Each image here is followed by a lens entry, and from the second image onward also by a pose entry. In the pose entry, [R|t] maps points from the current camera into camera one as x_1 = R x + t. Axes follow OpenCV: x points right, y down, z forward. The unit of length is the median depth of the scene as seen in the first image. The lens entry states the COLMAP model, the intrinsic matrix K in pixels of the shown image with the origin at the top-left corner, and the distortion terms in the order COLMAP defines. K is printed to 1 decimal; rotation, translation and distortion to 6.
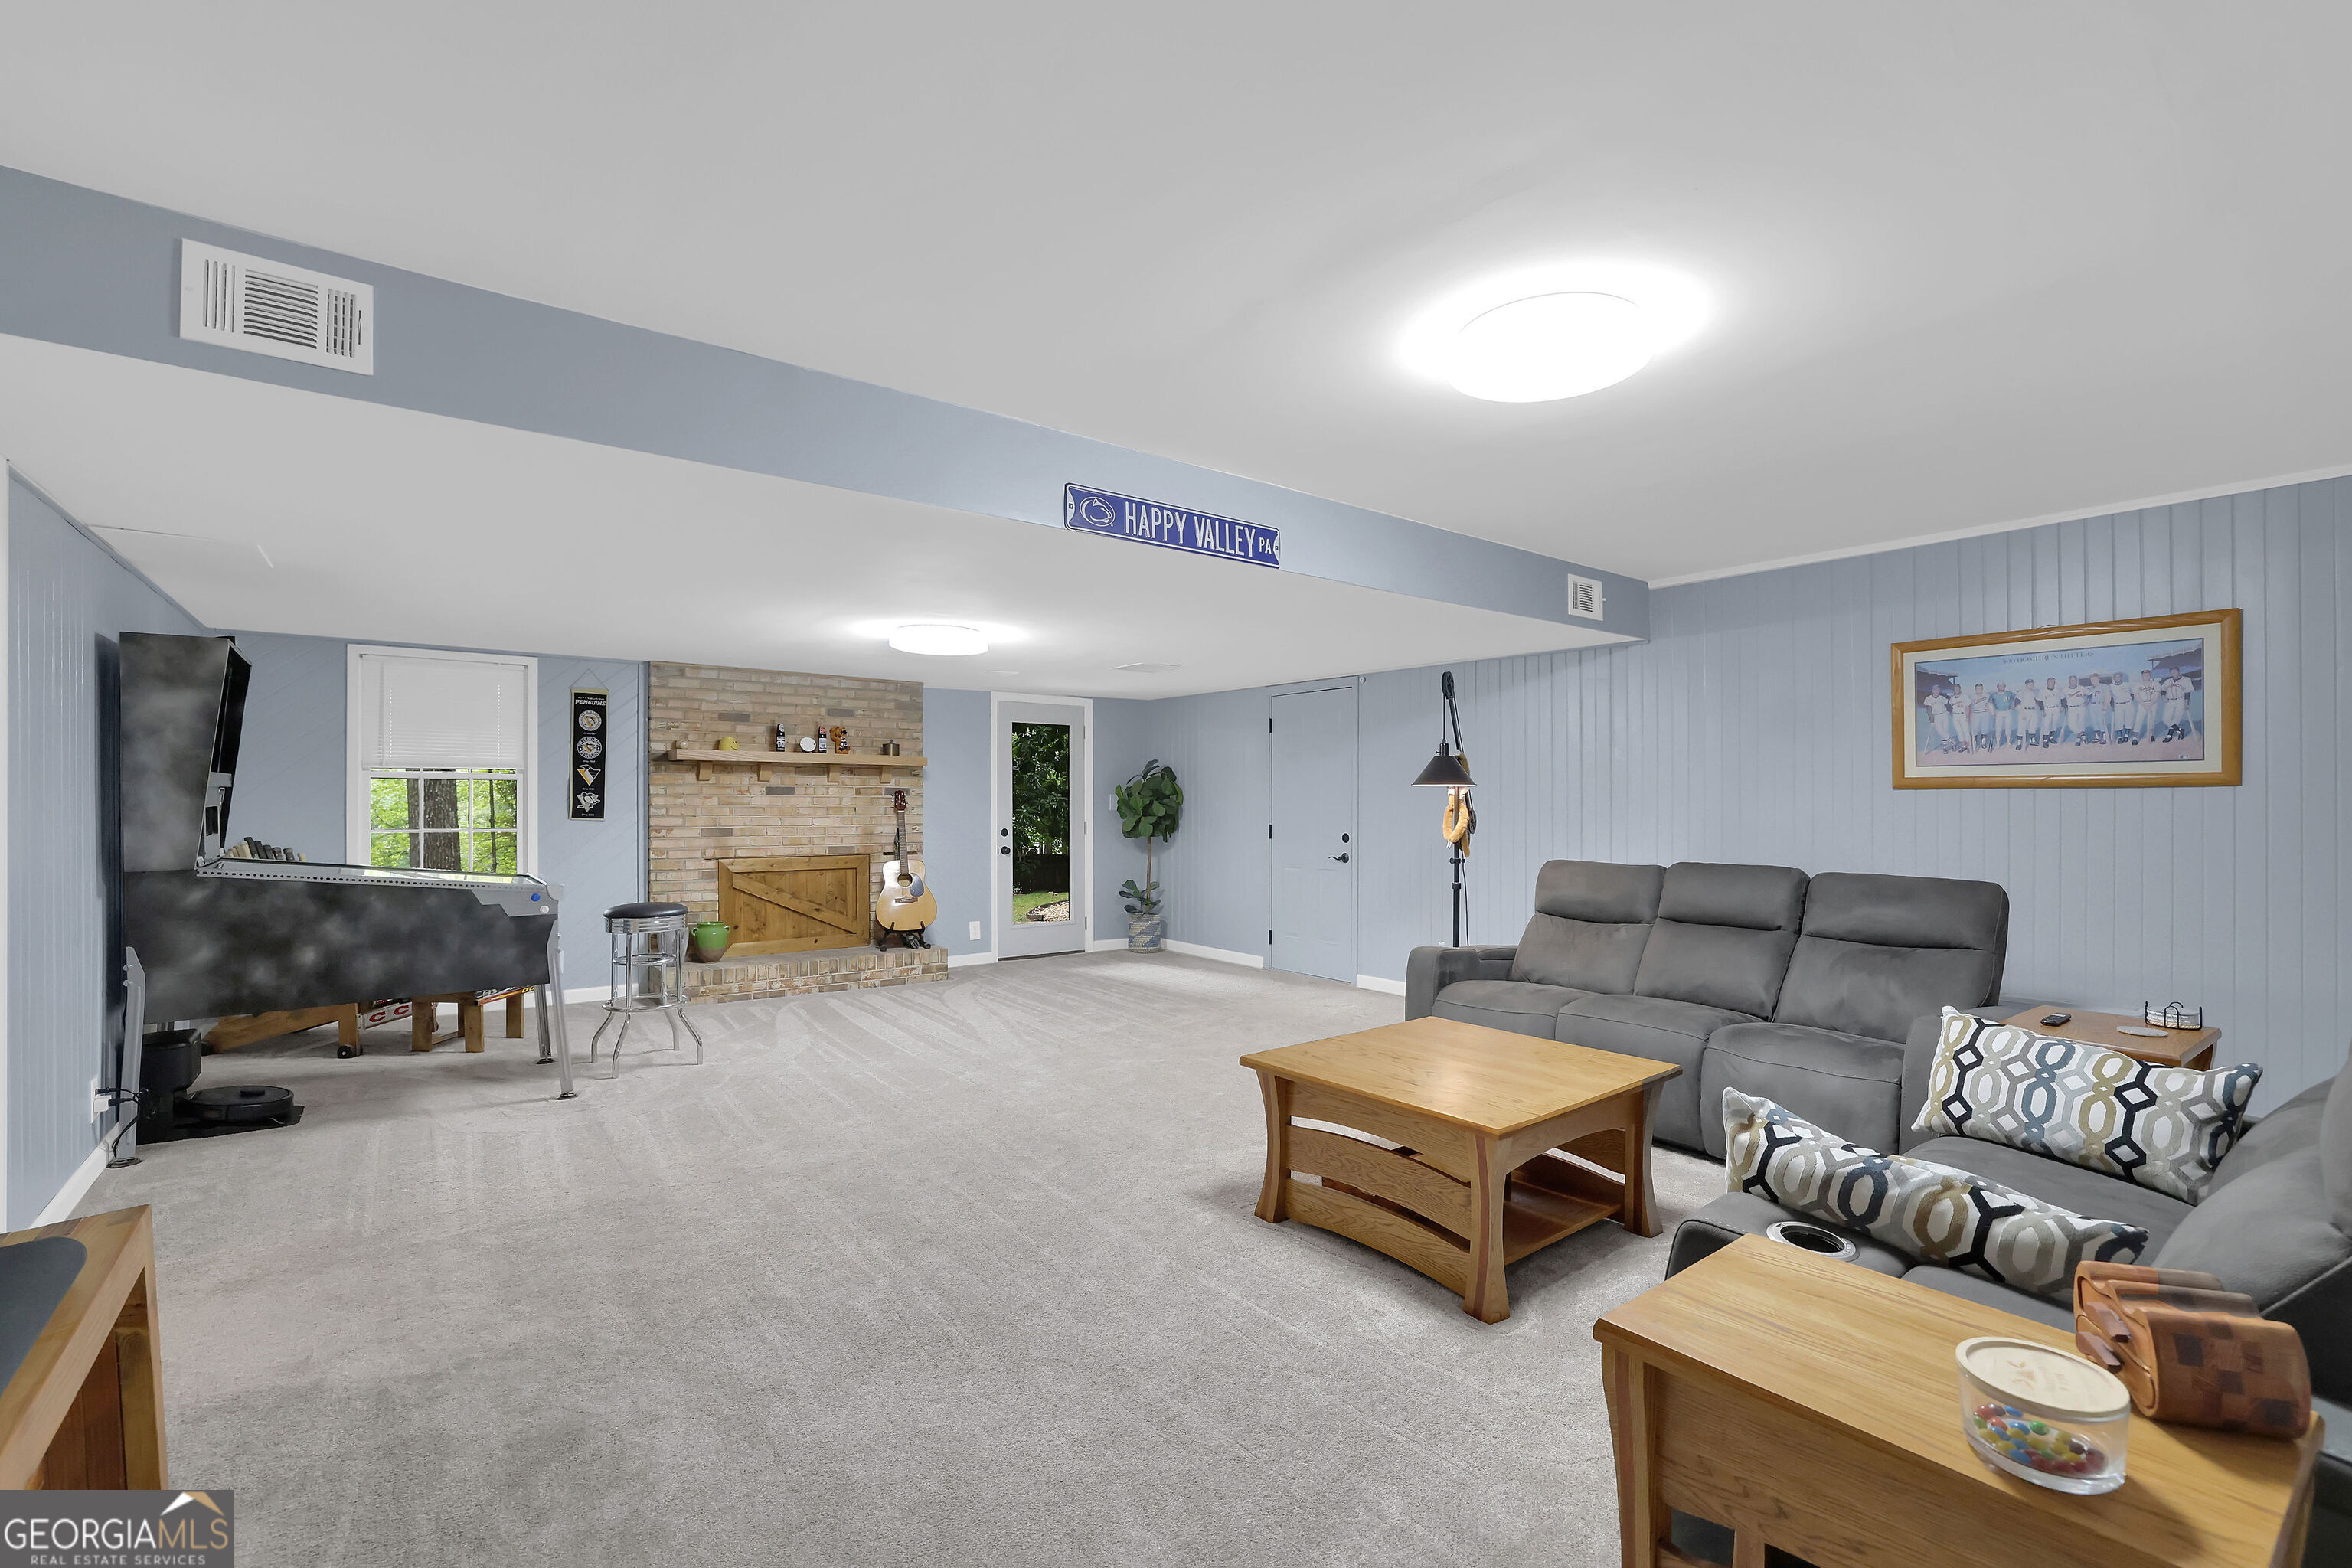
lens RADIAL K [[1021.2, 0, 1176.0], [0, 1021.2, 784.0], [0, 0, 1]] dist [-0.033856, 0.013836]
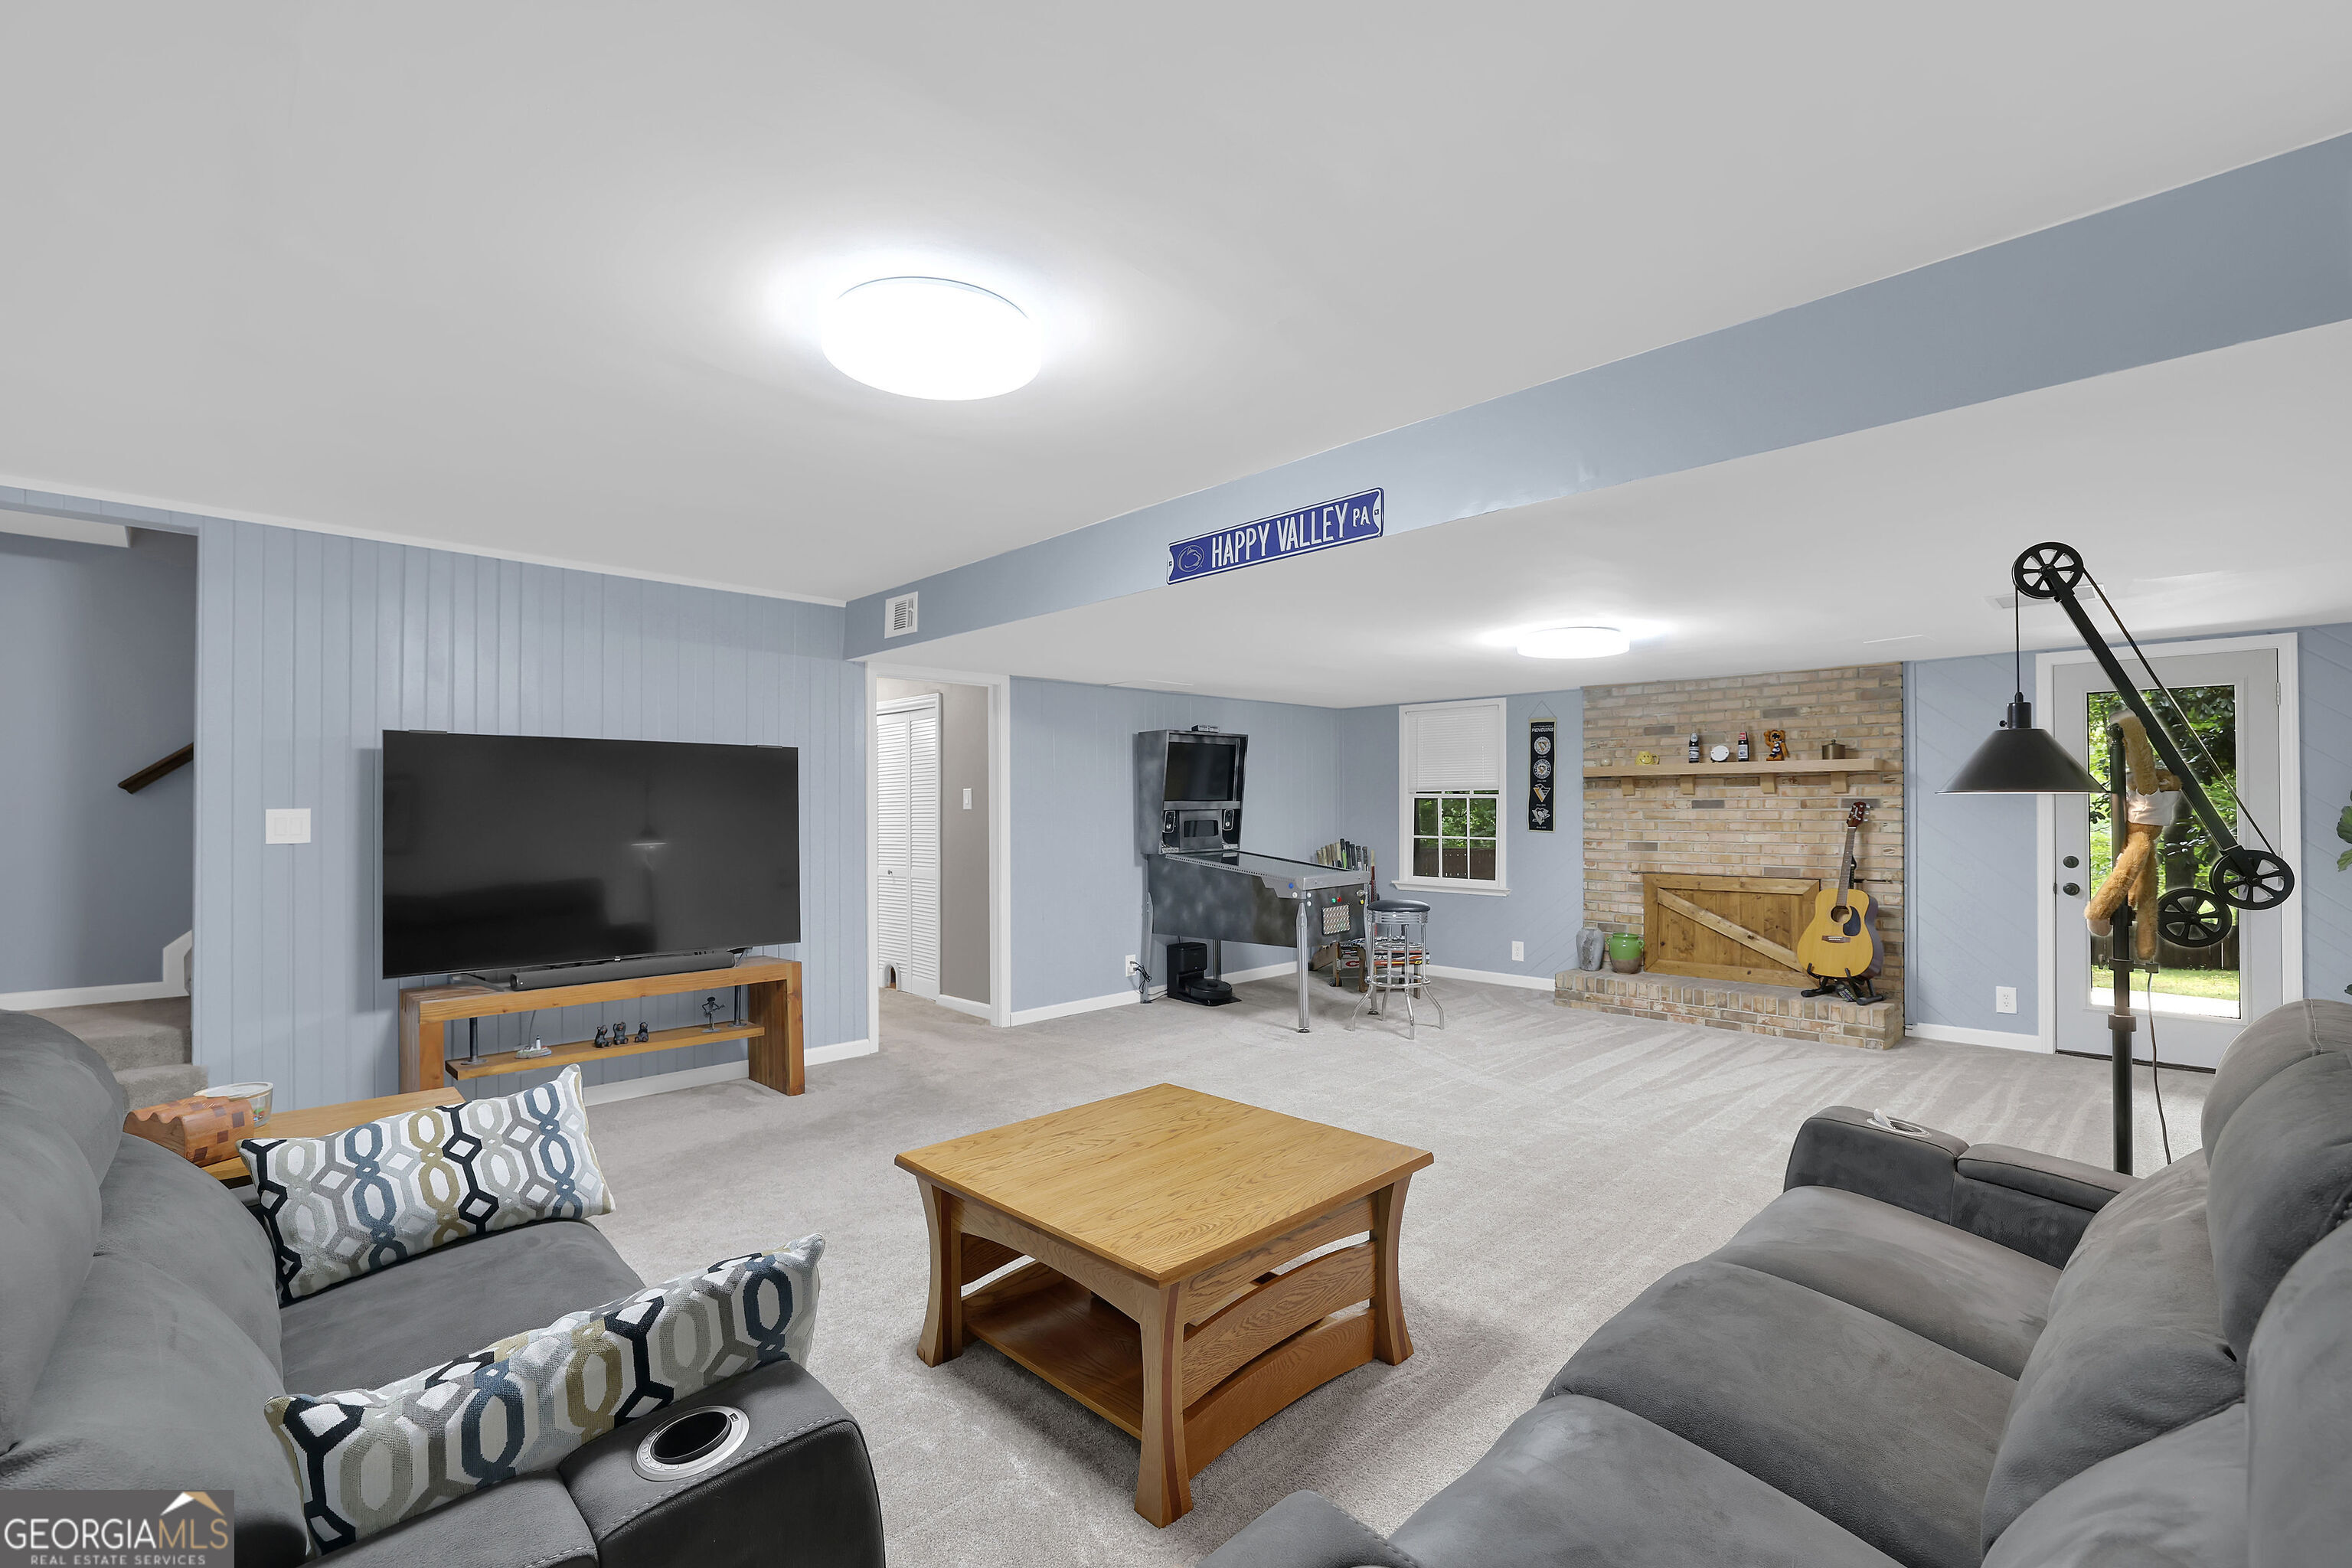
lens RADIAL K [[1021.2, 0, 1176.0], [0, 1021.2, 784.0], [0, 0, 1]] dist [-0.033856, 0.013836]
pose [[0.133487, -0.026527, -0.990696, 0.491330], [0.021139, 0.999491, -0.023914, 0.000005], [0.990825, -0.017750, 0.133980, 0.410805]]
